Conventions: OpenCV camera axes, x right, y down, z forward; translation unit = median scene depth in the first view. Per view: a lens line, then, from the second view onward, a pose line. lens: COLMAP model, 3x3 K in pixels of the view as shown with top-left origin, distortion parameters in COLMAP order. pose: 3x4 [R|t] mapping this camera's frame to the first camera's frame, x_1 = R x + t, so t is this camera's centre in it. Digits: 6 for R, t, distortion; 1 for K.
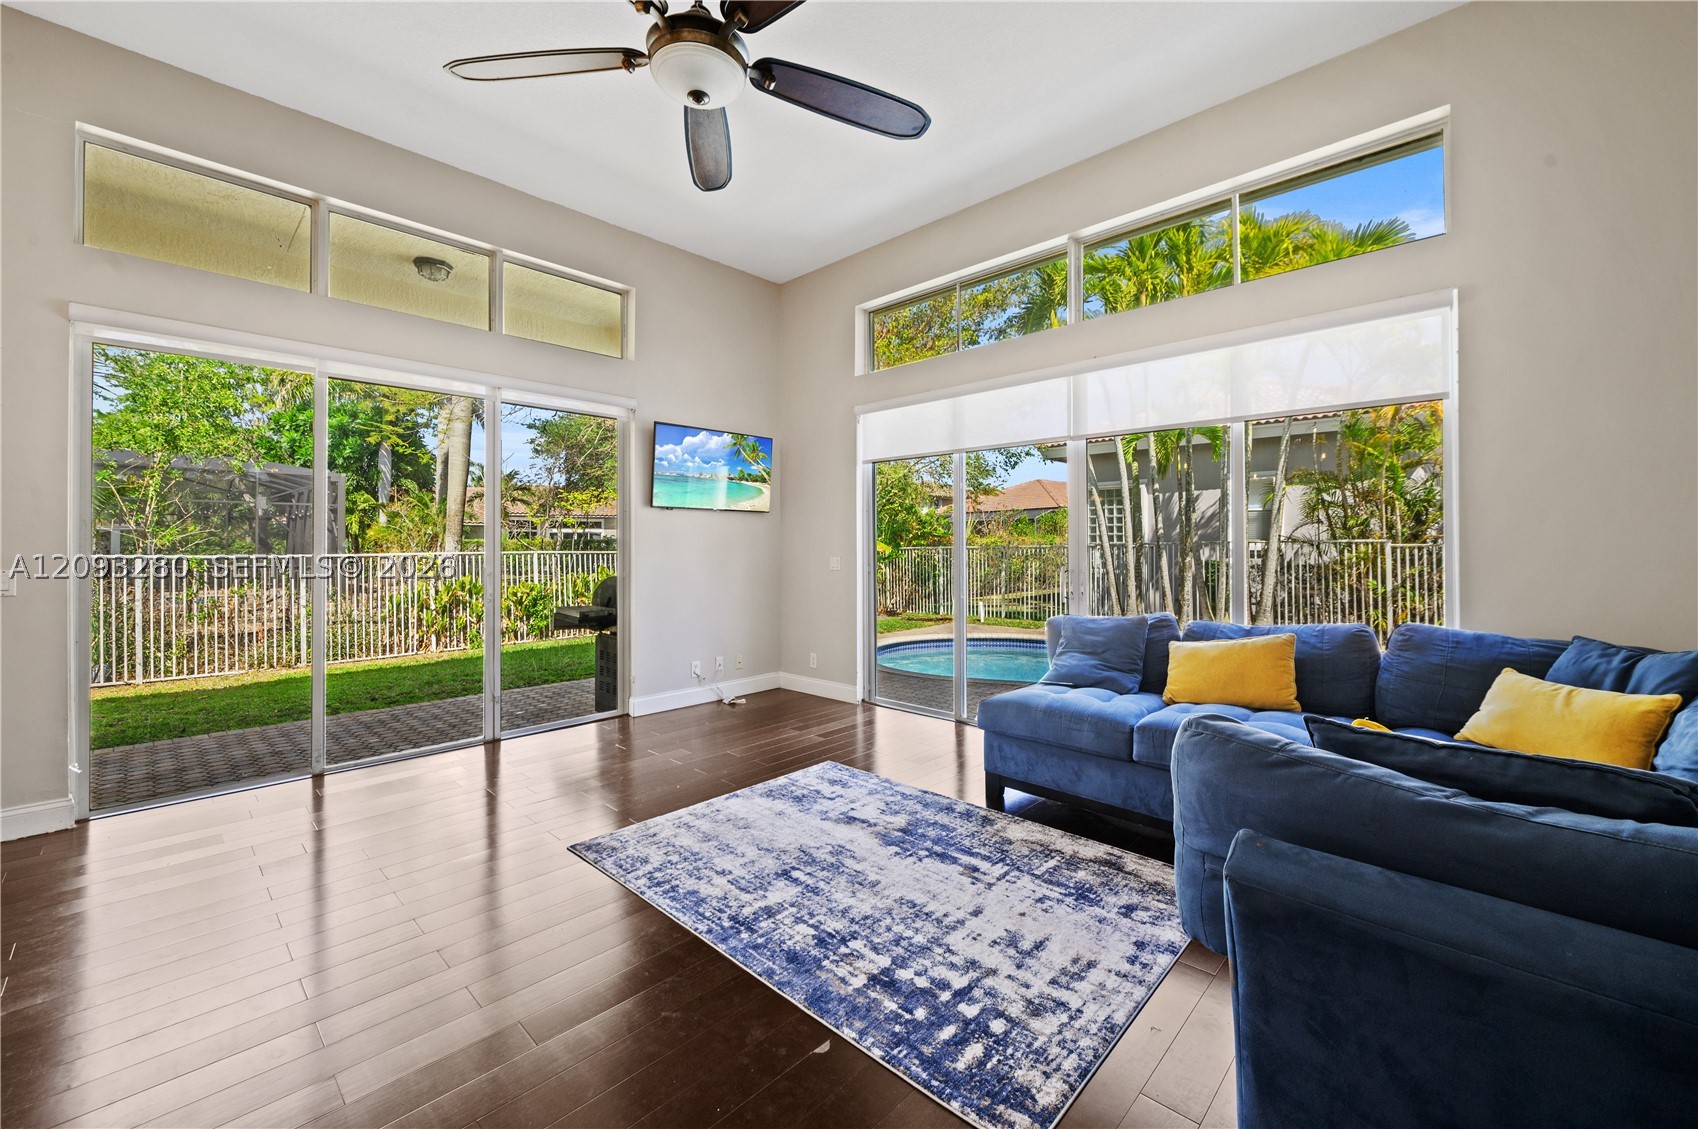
lens RADIAL K [[682.1, 0, 871.0], [0, 682.1, 538.5], [0, 0, 1]] dist [-0.005884, 0.000093]
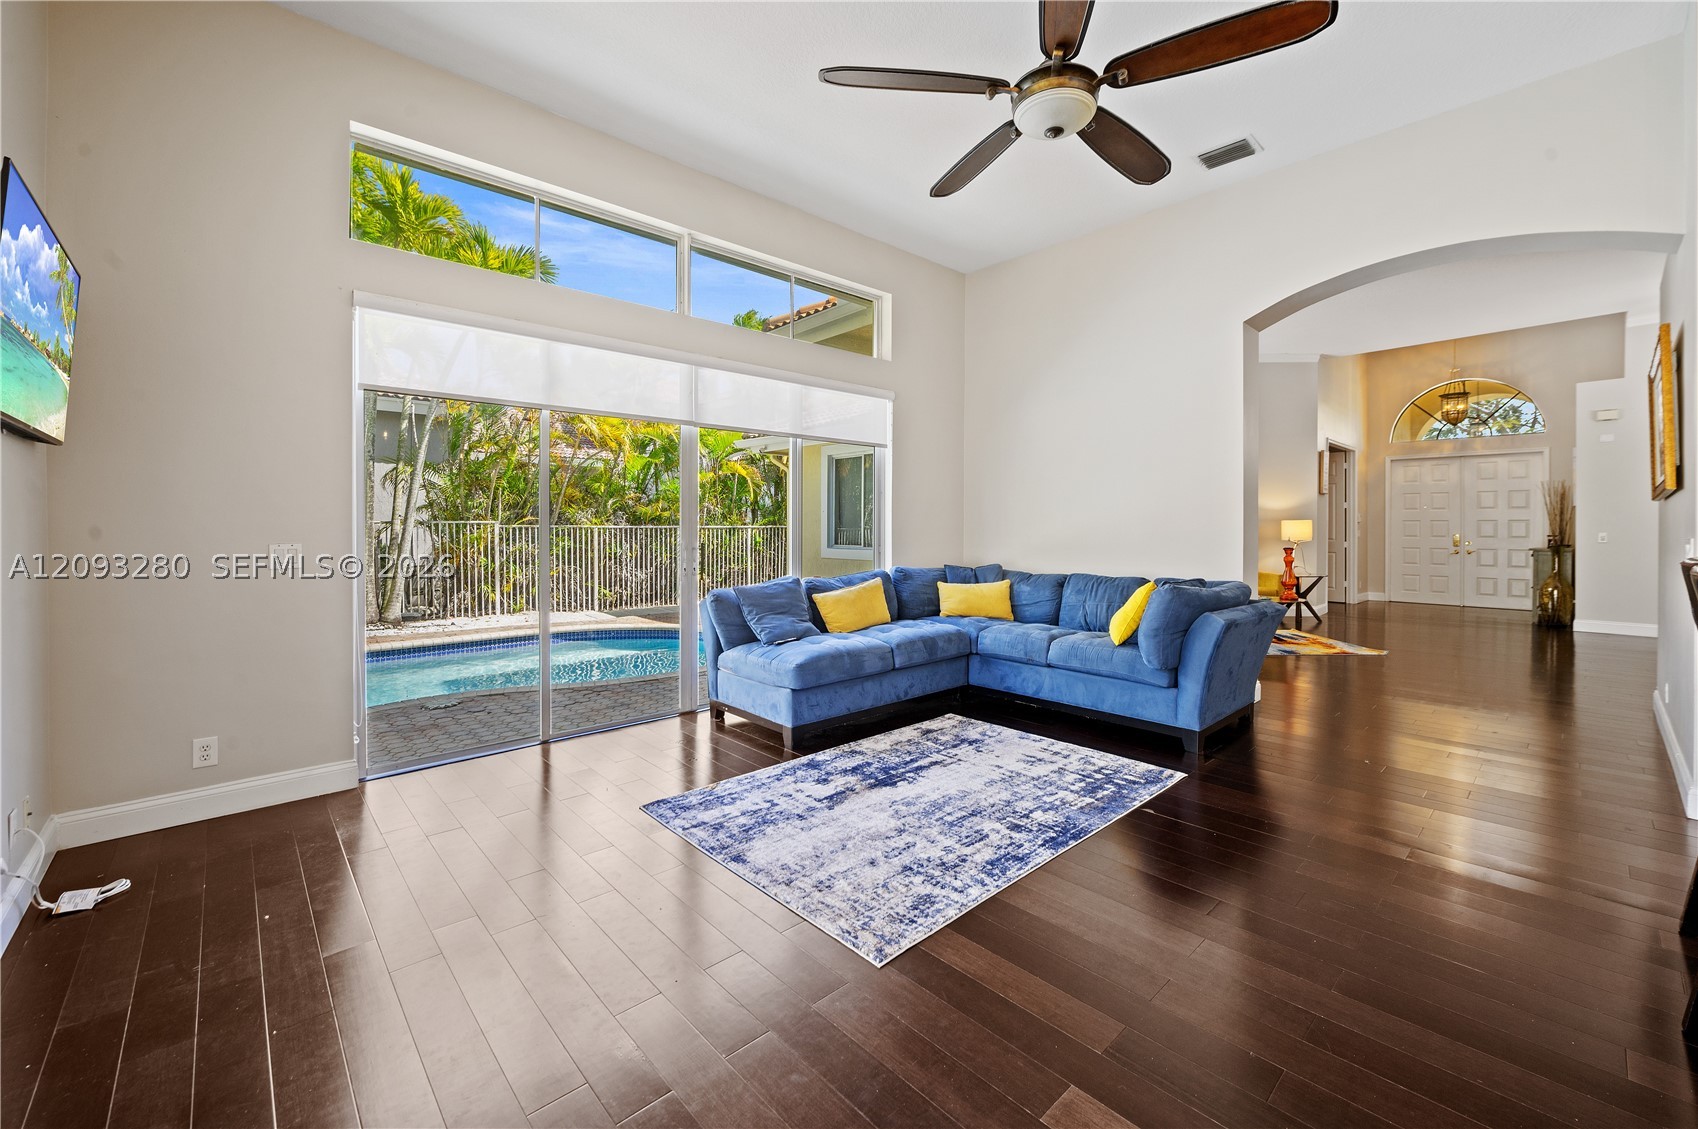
lens RADIAL K [[682.1, 0, 871.0], [0, 682.1, 538.5], [0, 0, 1]] dist [-0.005884, 0.000093]
pose [[0.065566, -0.015128, 0.997734, -1.260569], [-0.010774, 0.999816, 0.015867, 0.019089], [-0.997790, -0.011790, 0.065391, 1.094688]]
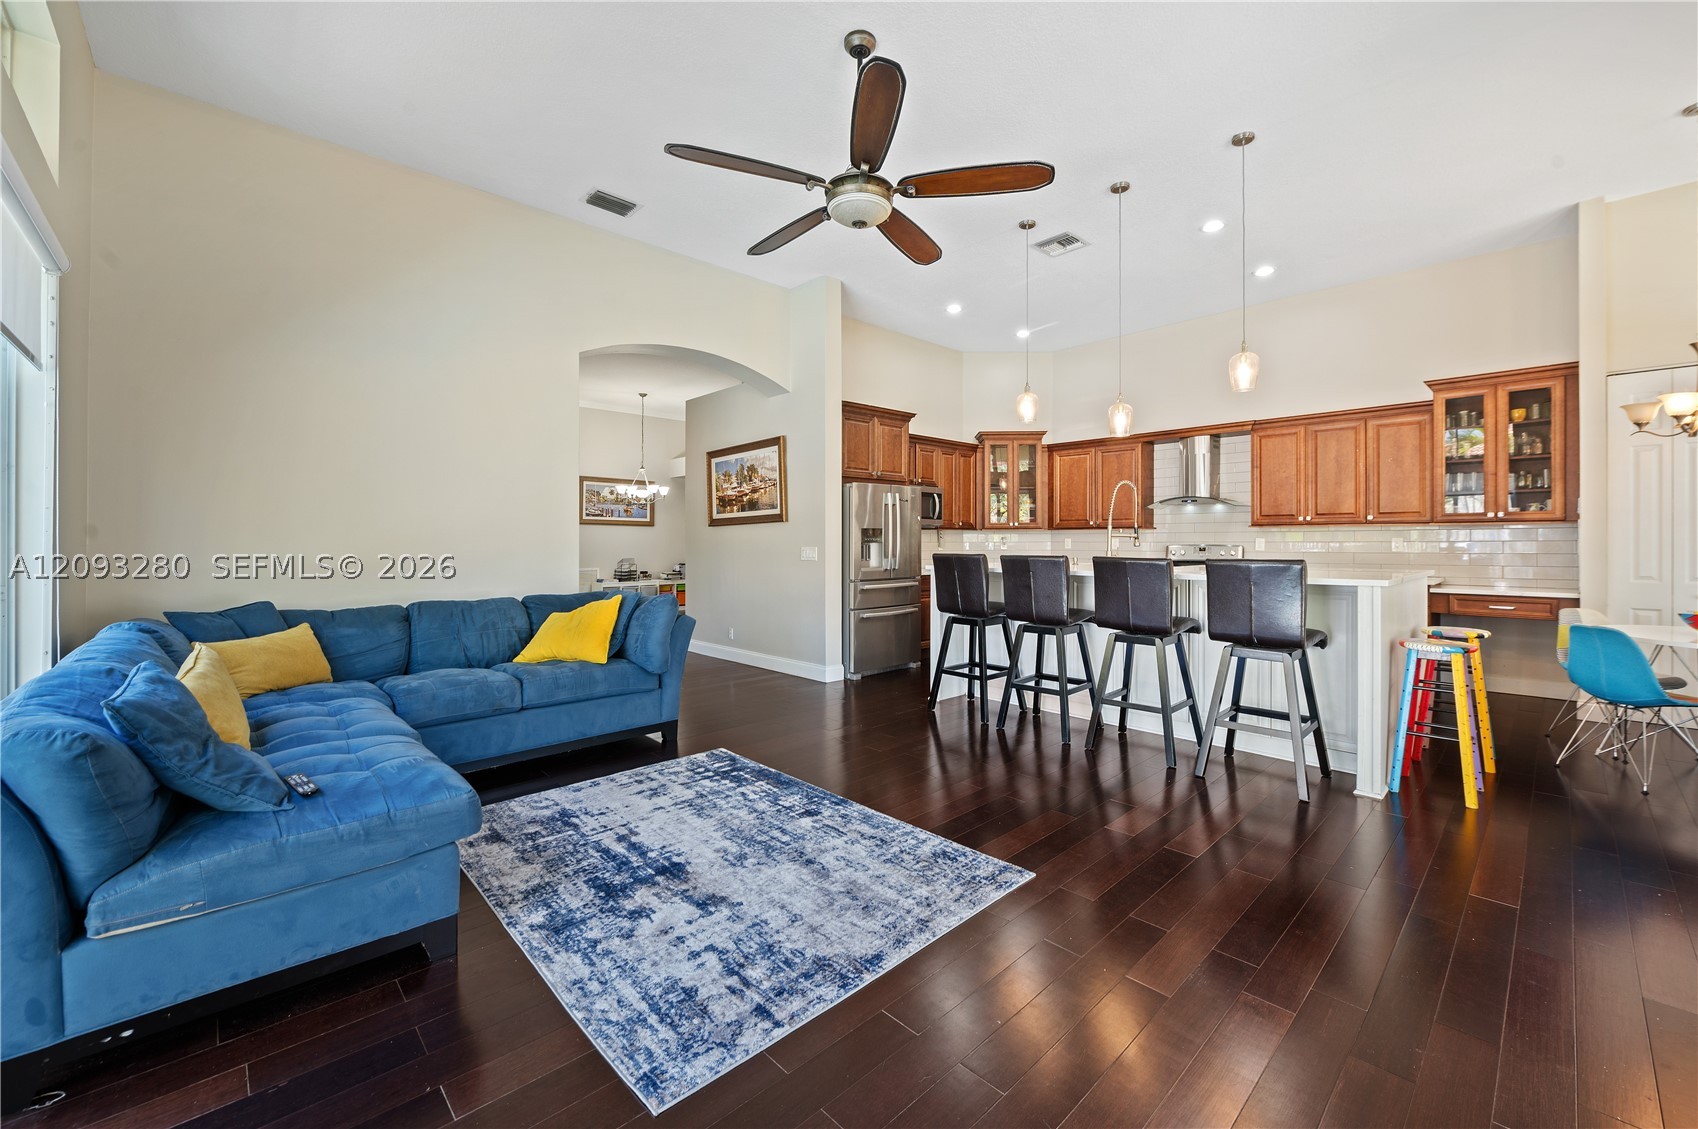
lens RADIAL K [[682.1, 0, 871.0], [0, 682.1, 538.5], [0, 0, 1]] dist [-0.005884, 0.000093]
pose [[-0.998469, 0.006028, 0.054991, -0.318847], [0.005335, 0.999905, -0.012744, 0.028065], [-0.055063, -0.012431, -0.998405, 2.152873]]
